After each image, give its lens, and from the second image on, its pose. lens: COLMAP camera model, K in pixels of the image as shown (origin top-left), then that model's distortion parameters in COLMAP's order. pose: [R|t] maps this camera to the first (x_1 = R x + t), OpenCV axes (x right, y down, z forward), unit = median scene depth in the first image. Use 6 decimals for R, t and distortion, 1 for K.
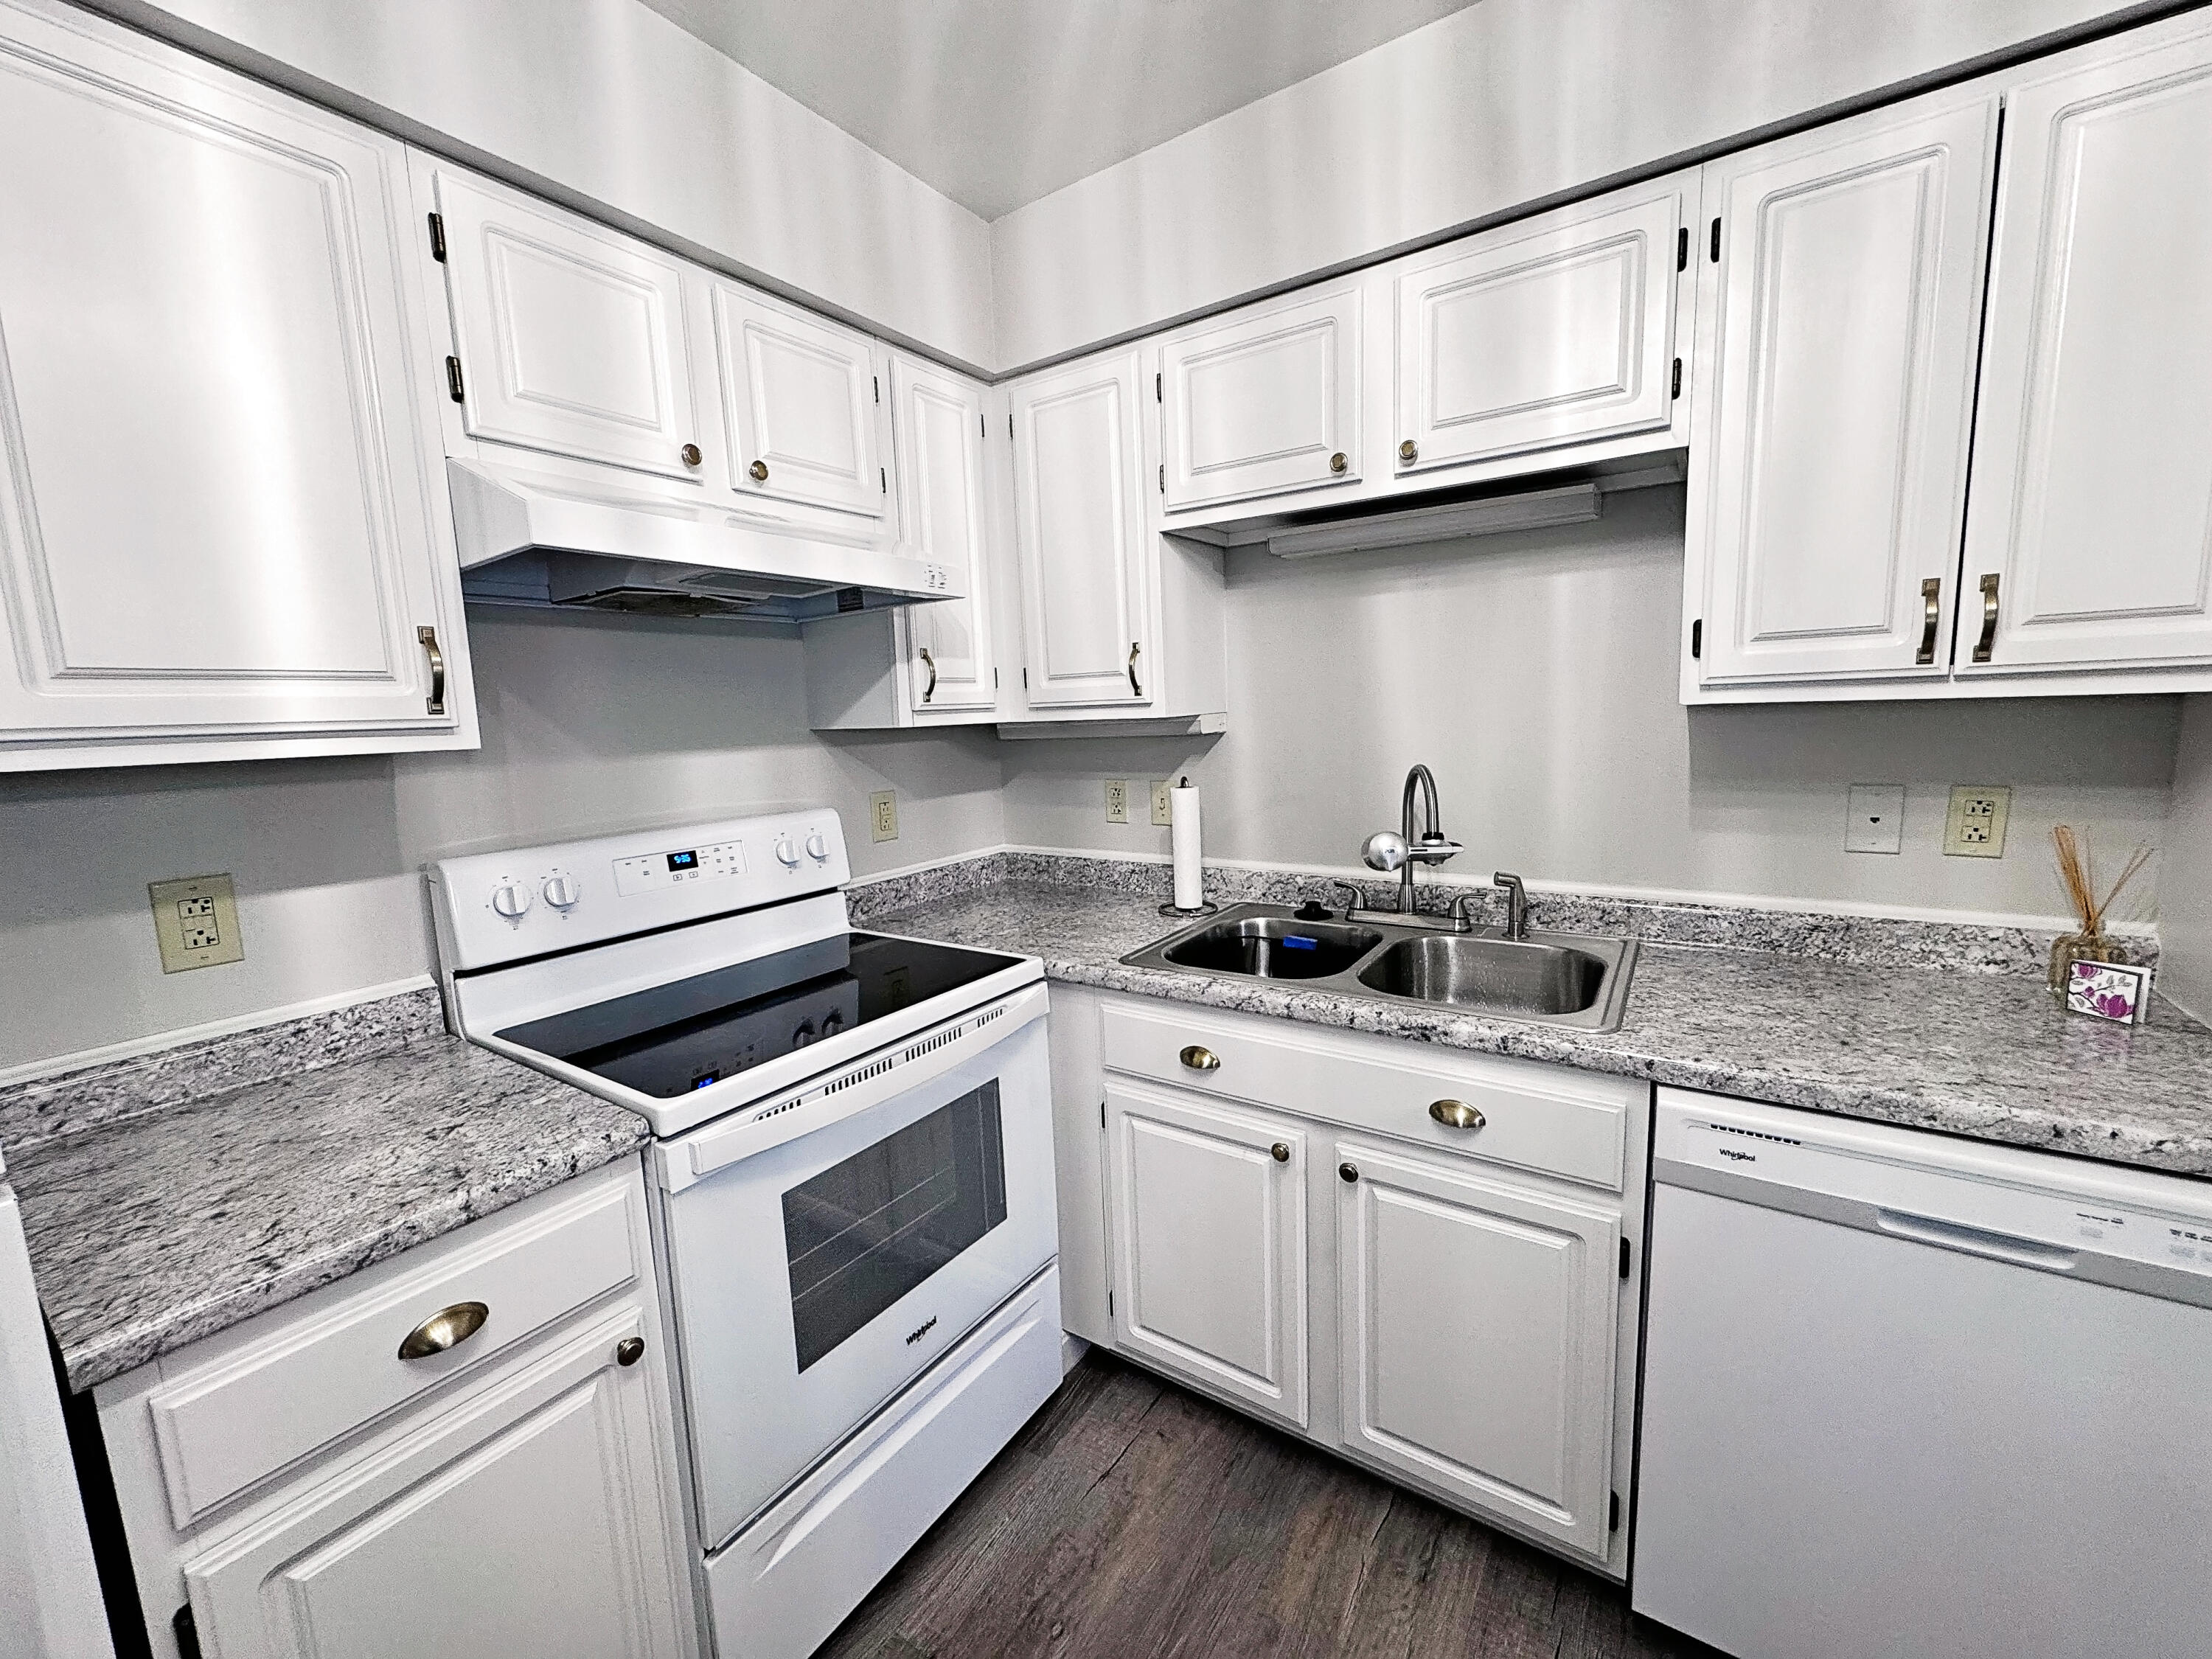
lens RADIAL K [[881.0, 0, 1103.1], [0, 881.0, 828.9], [0, 0, 1]] dist [-0.003082, 0.000705]
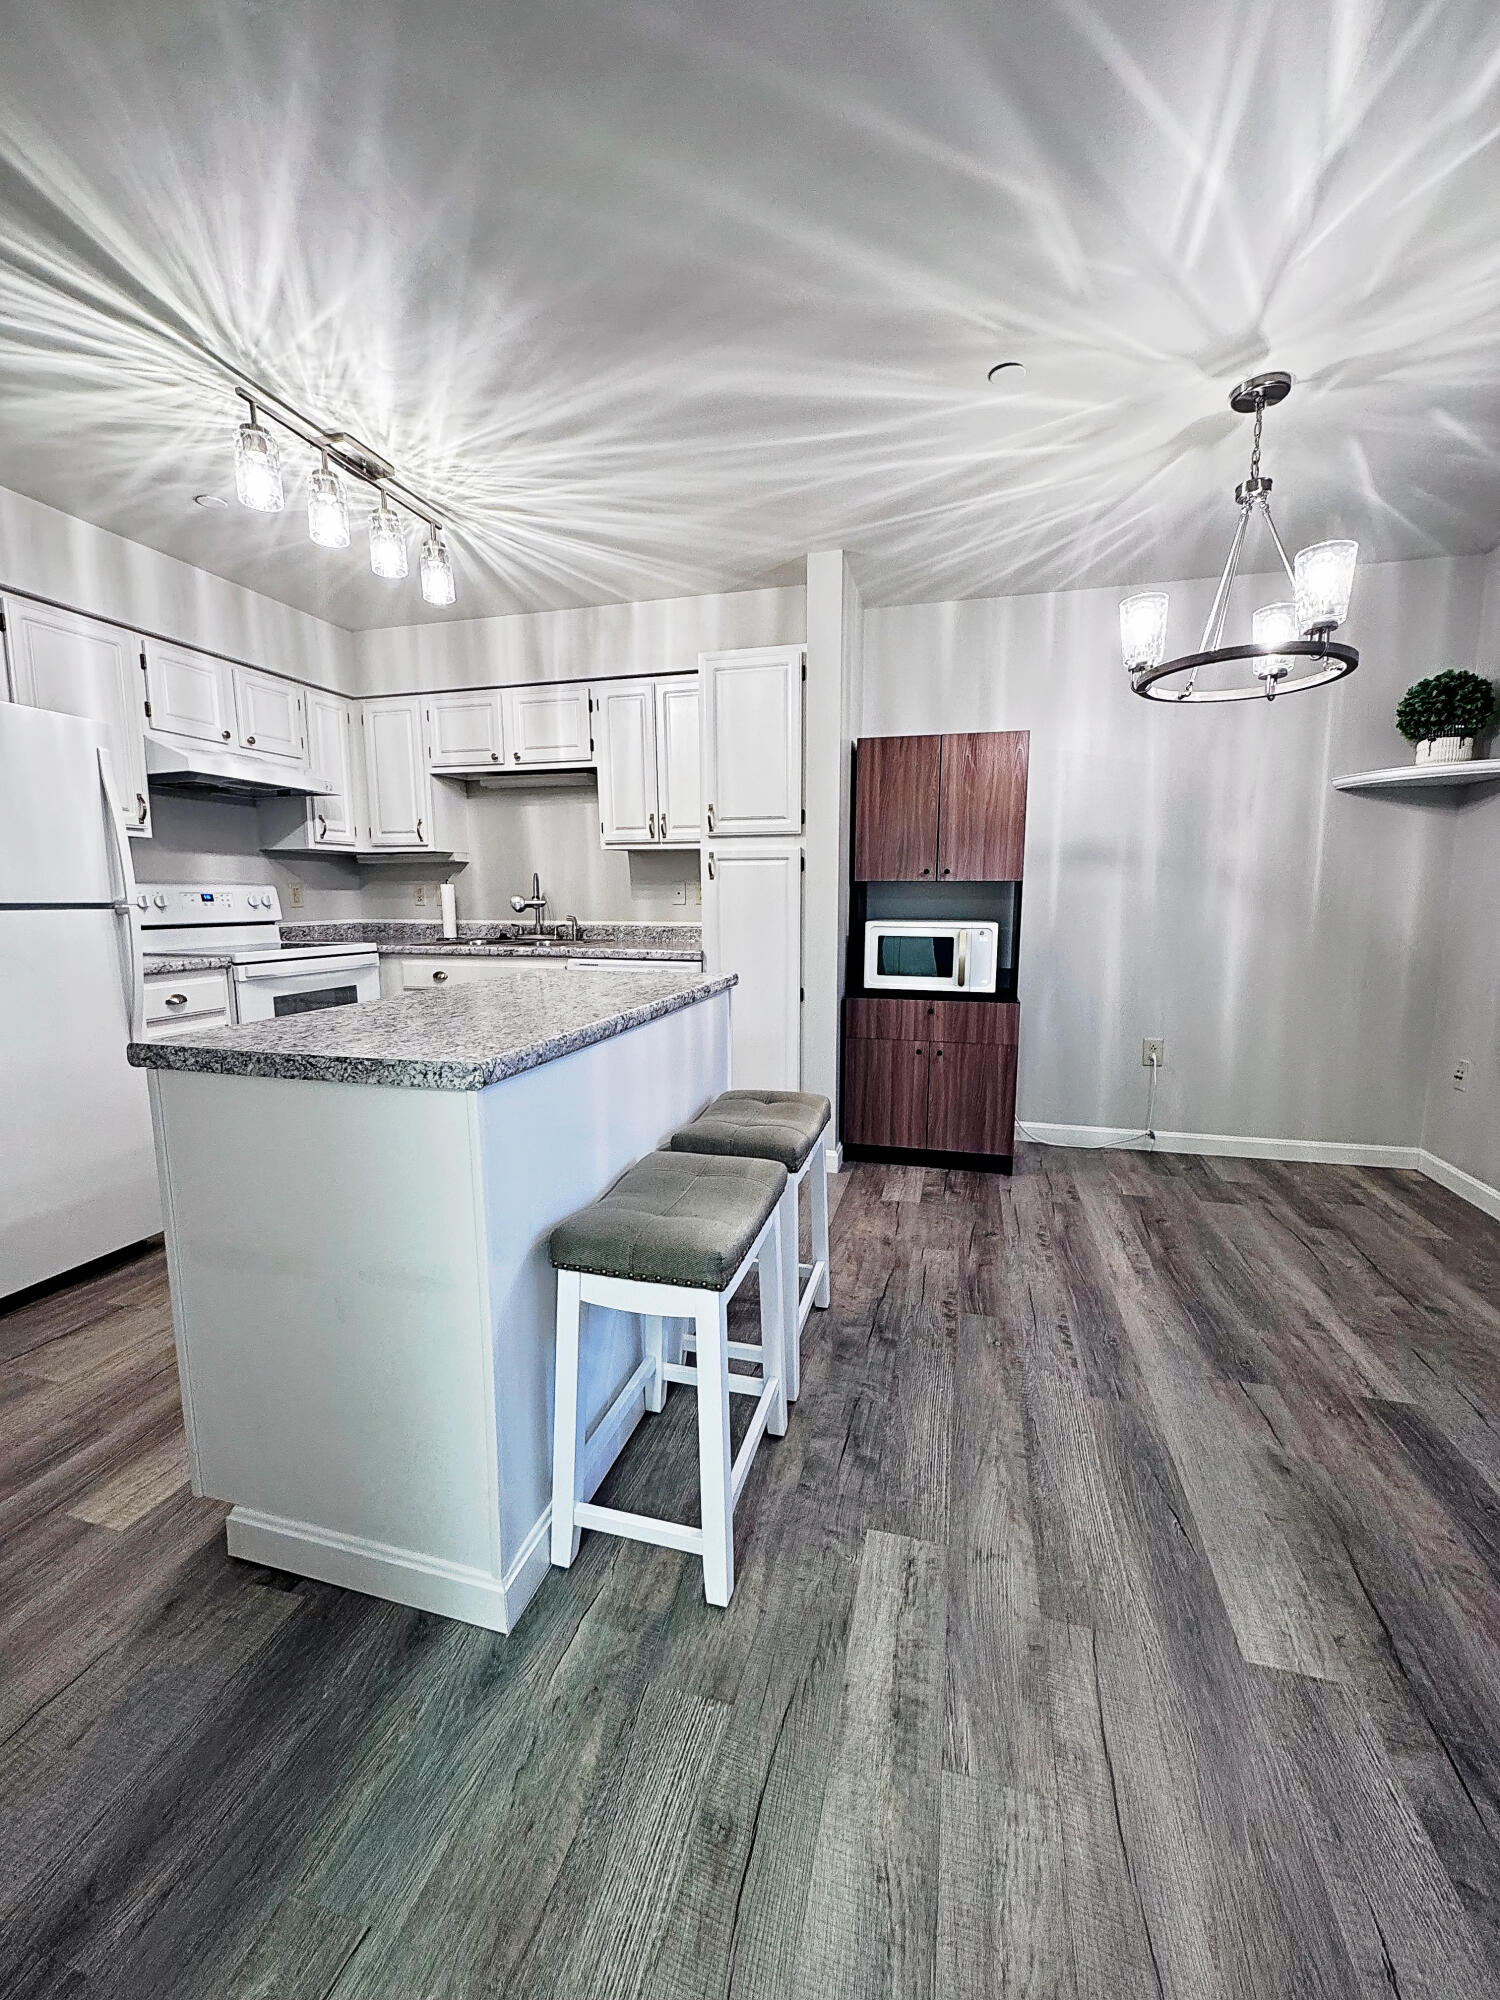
lens RADIAL K [[796.6, 0, 747.9], [0, 796.6, 998.2], [0, 0, 1]] dist [-0.003082, 0.000705]
pose [[0.946085, -0.003629, 0.323899, 0.217156], [0.007517, 0.999914, -0.010754, 0.369597], [-0.323832, 0.012609, 0.946031, -1.608549]]
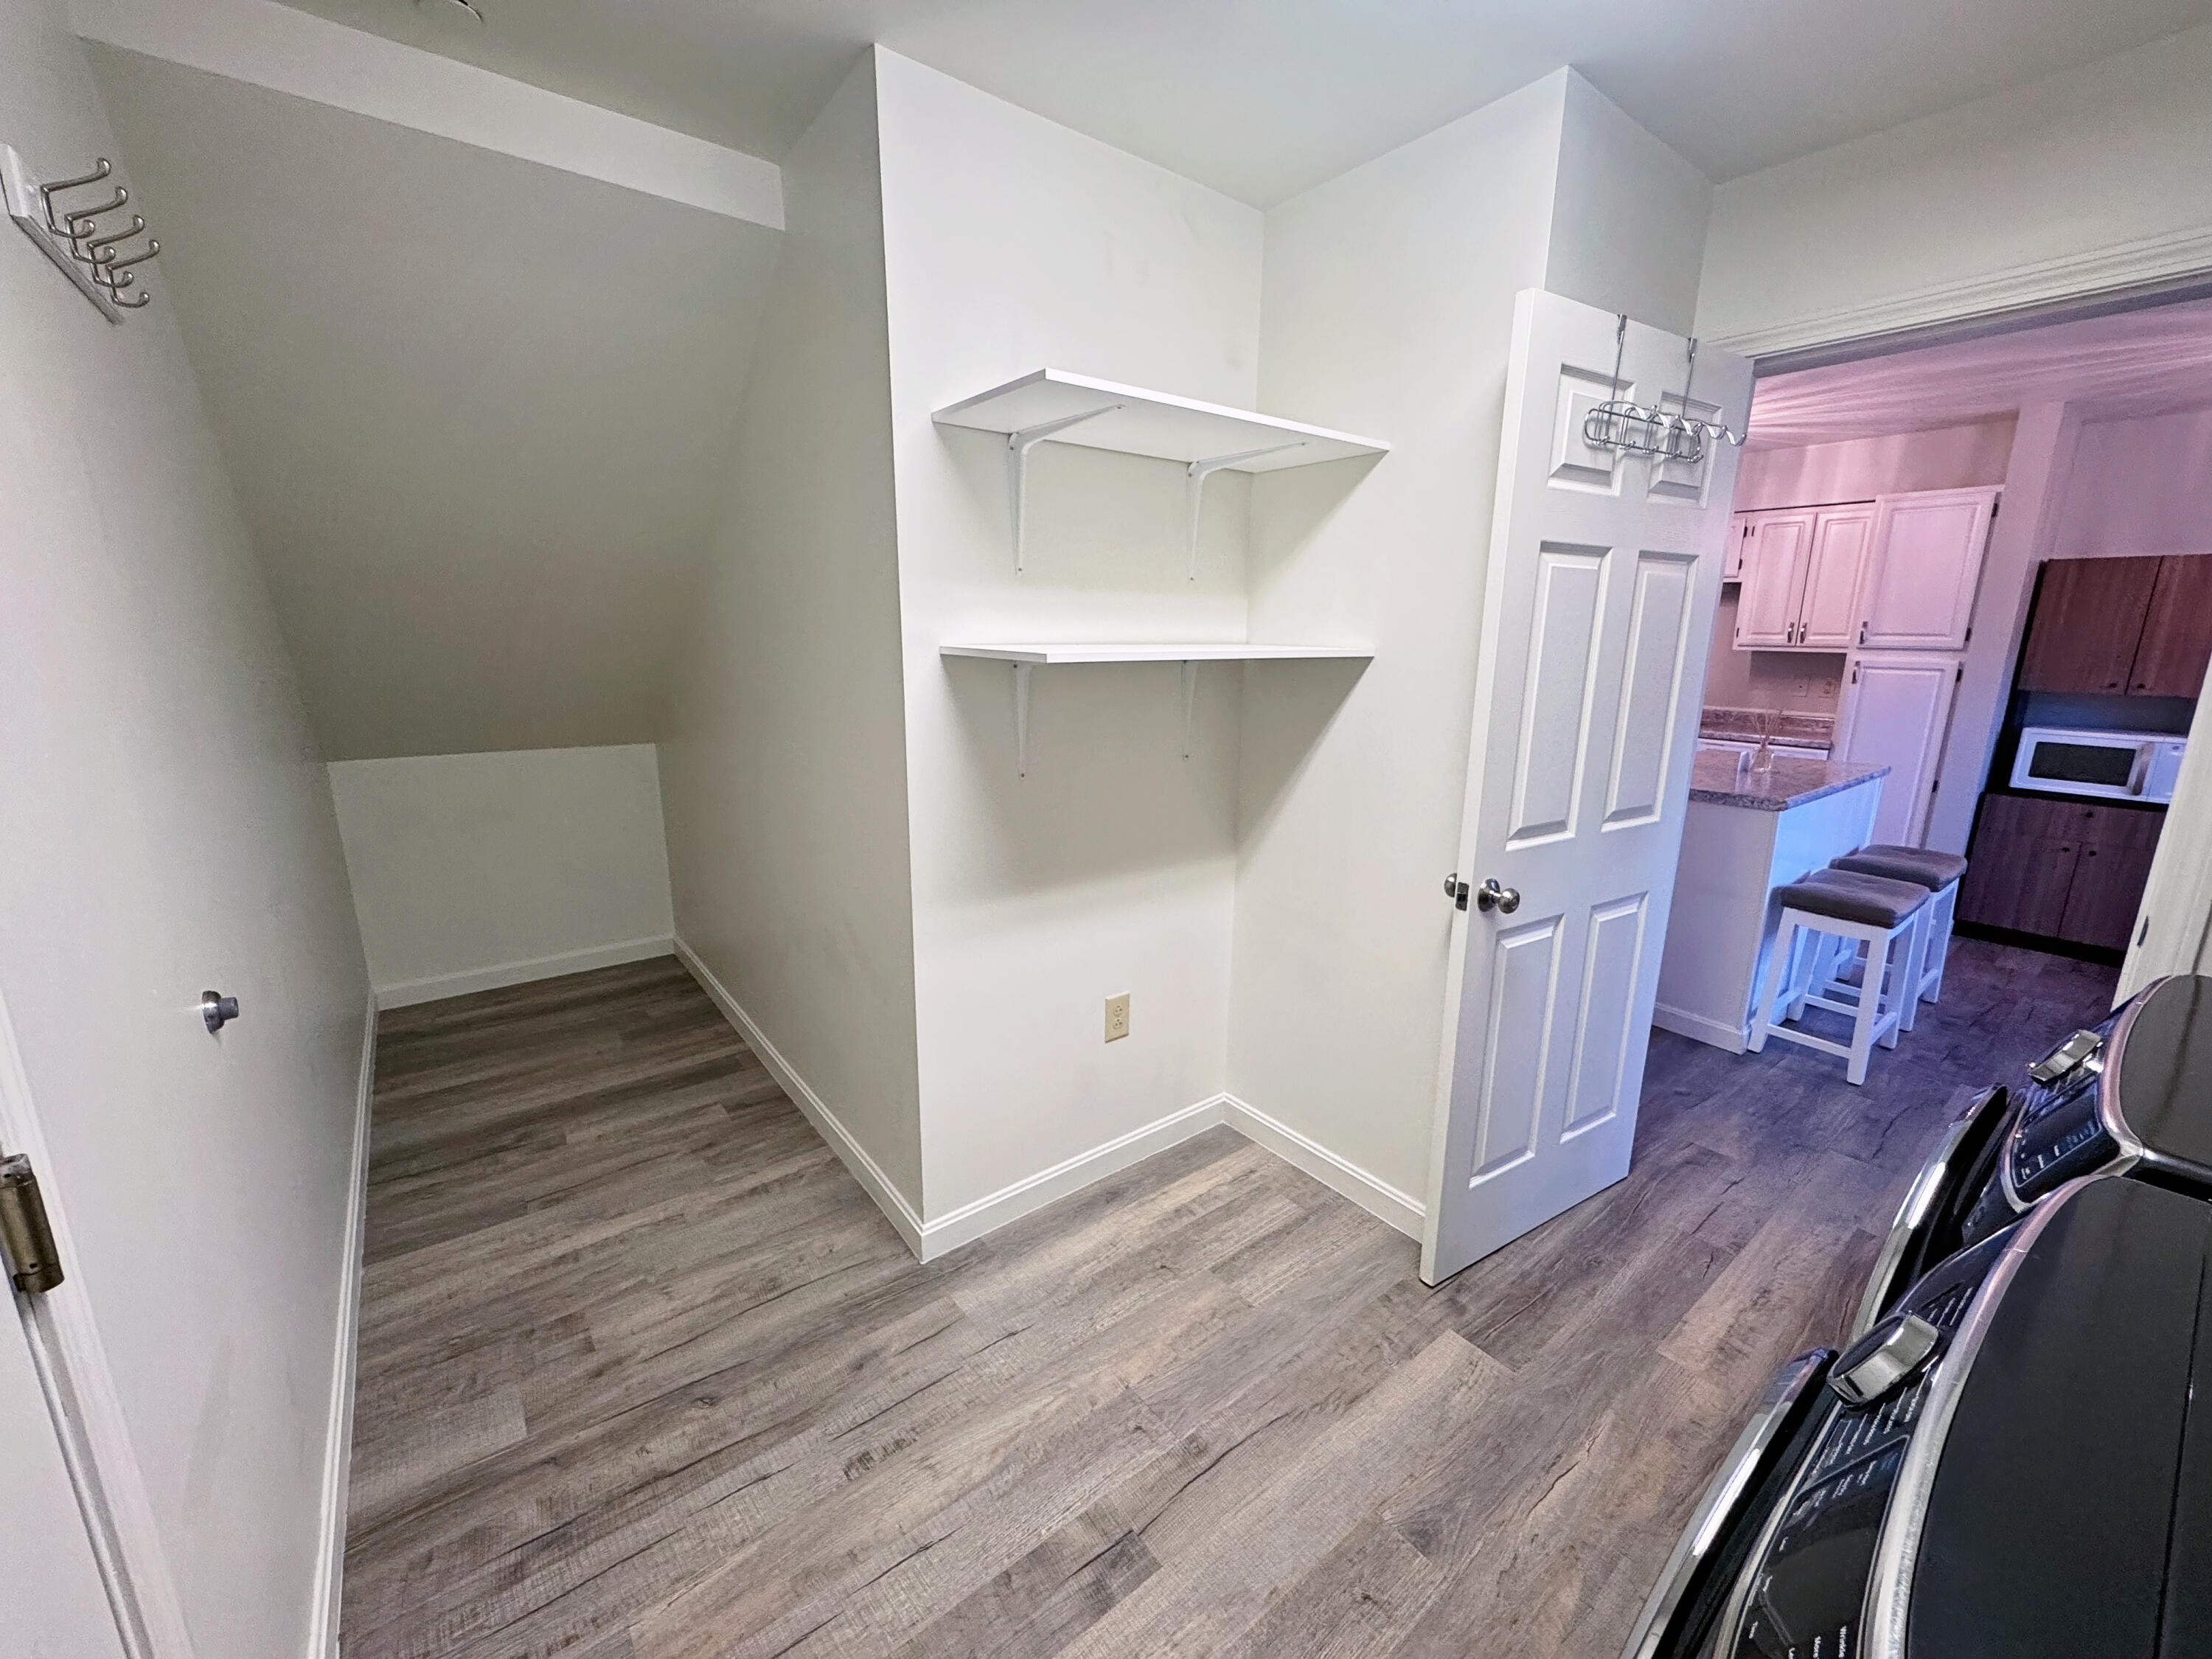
lens RADIAL K [[880.2, 0, 1110.5], [0, 880.2, 833.0], [0, 0, 1]] dist [-0.001800, -0.000087]
pose [[0.949409, 0.117895, -0.291071, -0.610946], [-0.089578, 0.990018, 0.108812, 0.416151], [0.300994, -0.077233, 0.950493, -3.085399]]
